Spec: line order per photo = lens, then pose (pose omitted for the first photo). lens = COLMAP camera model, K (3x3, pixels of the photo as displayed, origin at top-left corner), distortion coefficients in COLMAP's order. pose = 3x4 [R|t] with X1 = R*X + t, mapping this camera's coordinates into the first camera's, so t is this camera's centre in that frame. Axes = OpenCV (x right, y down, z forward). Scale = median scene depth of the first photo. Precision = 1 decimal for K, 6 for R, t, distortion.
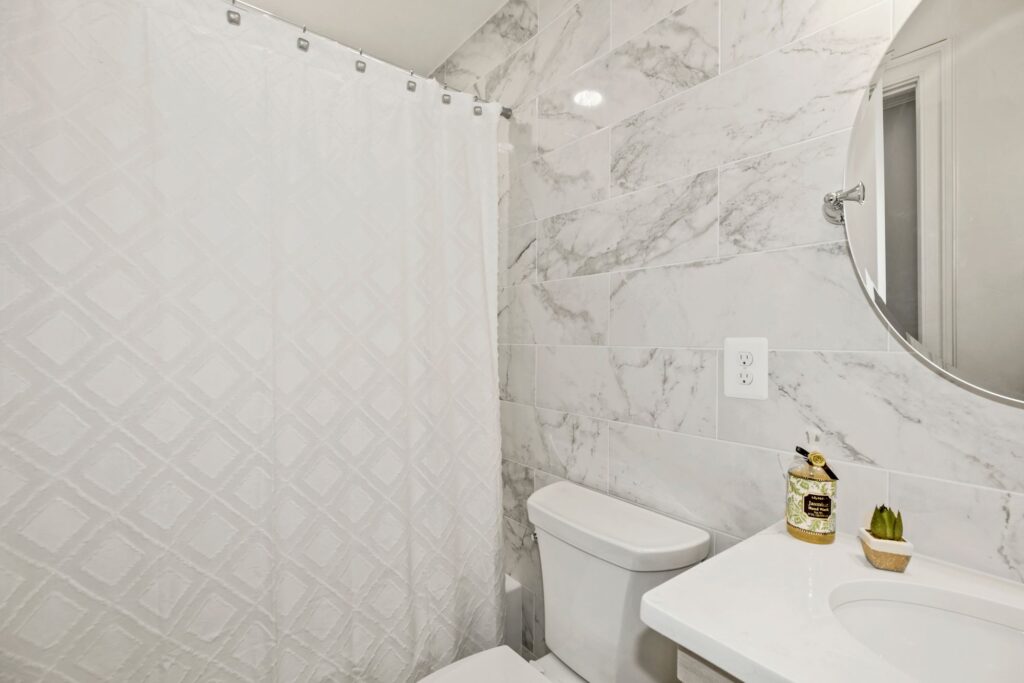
lens RADIAL K [[460.5, 0, 509.5], [0, 460.5, 333.8], [0, 0, 1]] dist [0.000070, 0.001509]
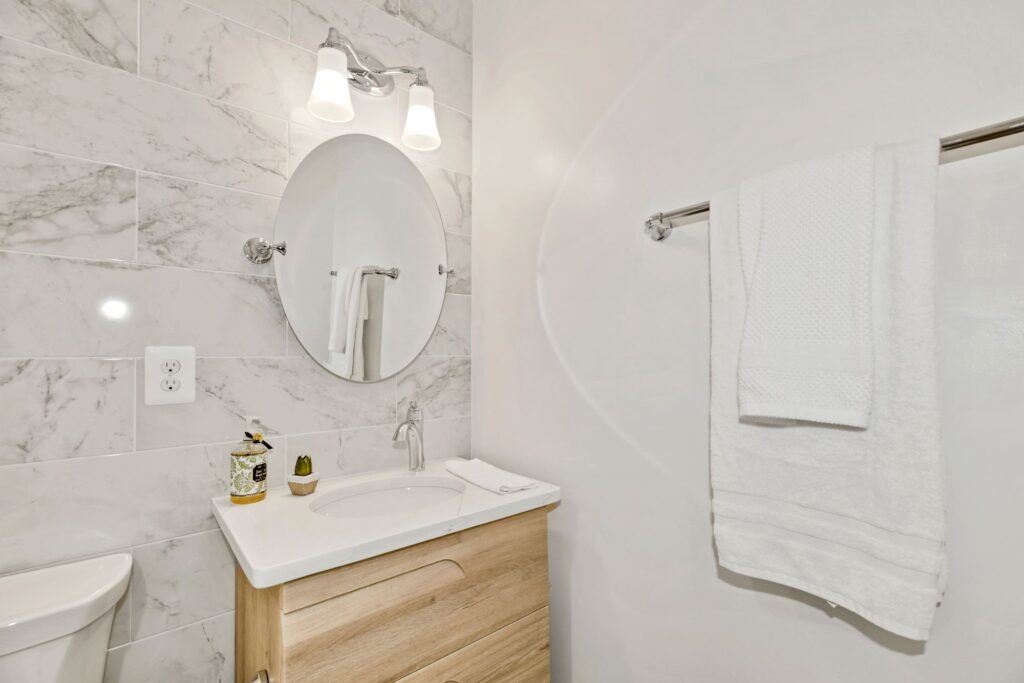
lens RADIAL K [[460.5, 0, 514.2], [0, 460.5, 334.8], [0, 0, 1]] dist [0.000070, 0.001509]
pose [[-0.030634, 0.030597, 0.999062, -0.567745], [-0.013035, 0.999434, -0.031008, 0.004427], [-0.999446, -0.013972, -0.030218, 0.247657]]
